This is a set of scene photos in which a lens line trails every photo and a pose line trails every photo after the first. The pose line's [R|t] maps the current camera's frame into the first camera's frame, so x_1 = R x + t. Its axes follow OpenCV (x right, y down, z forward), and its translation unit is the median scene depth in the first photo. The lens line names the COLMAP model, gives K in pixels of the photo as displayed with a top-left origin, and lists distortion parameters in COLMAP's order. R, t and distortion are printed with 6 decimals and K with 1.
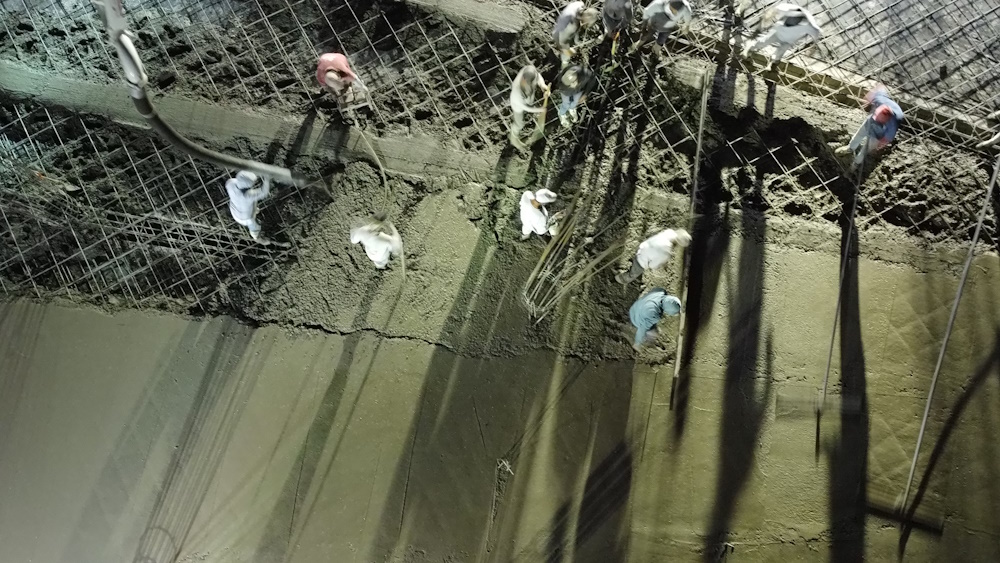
lens RADIAL K [[759.7, 0, 499.2], [0, 759.7, 283.3], [0, 0, 1]] dist [0.000436, -0.007017]
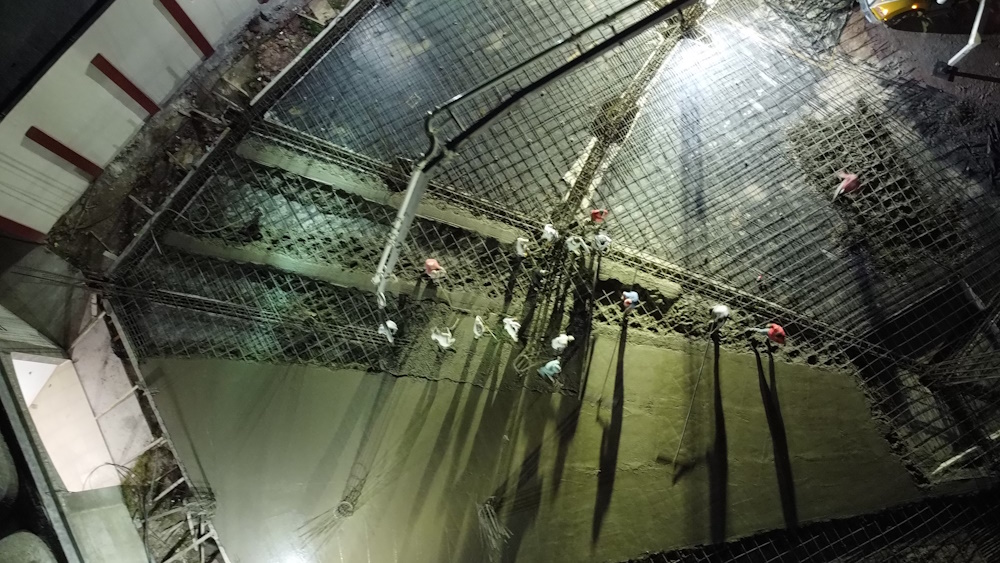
lens RADIAL K [[759.7, 0, 500.1], [0, 759.7, 279.6], [0, 0, 1]] dist [0.000436, -0.007017]
pose [[0.999989, 0.004250, -0.002087, -0.005919], [-0.004245, 0.999988, 0.002549, -0.233233], [0.002098, -0.002540, 0.999995, -1.234149]]
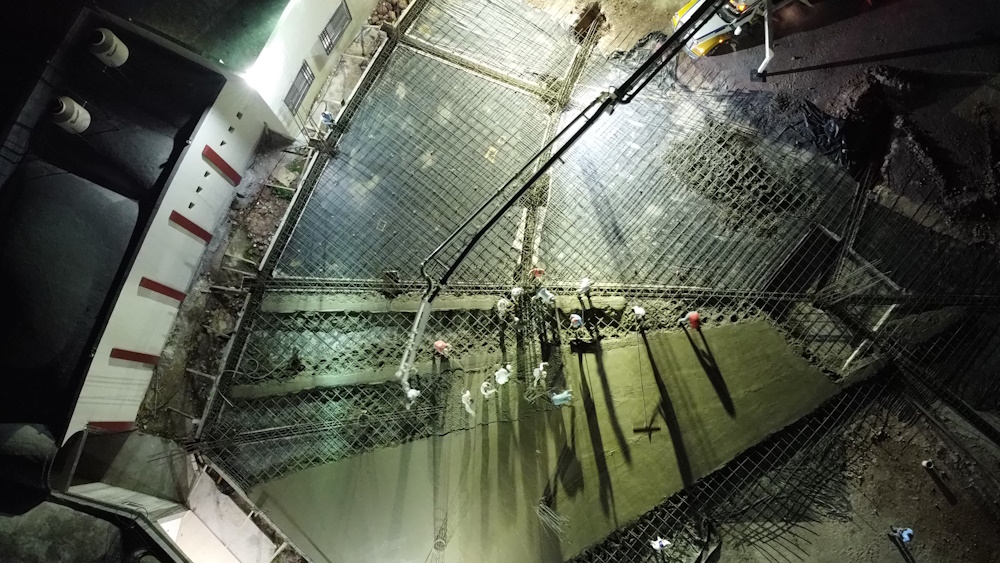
lens RADIAL K [[759.7, 0, 502.1], [0, 759.7, 281.0], [0, 0, 1]] dist [0.000436, -0.007017]
pose [[0.945186, -0.319727, 0.066313, -0.100699], [0.319556, 0.947472, 0.013453, -0.461601], [-0.067131, 0.008475, 0.997708, -1.902023]]
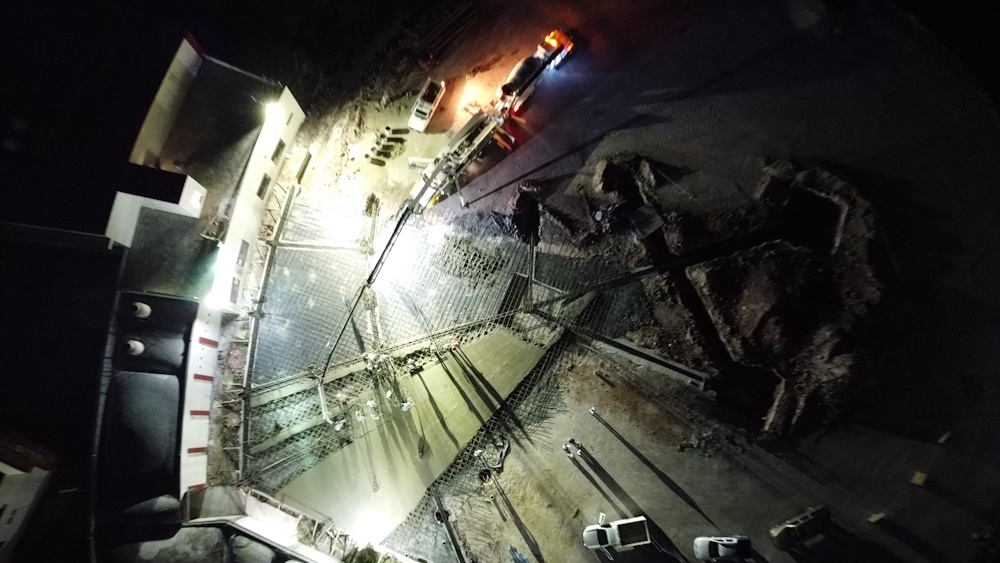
lens RADIAL K [[759.7, 0, 502.8], [0, 759.7, 278.9], [0, 0, 1]] dist [0.000436, -0.007017]
pose [[0.792067, -0.598043, 0.122370, 0.534542], [0.598850, 0.800131, 0.034191, -0.447941], [-0.118360, 0.046200, 0.991895, -4.776608]]
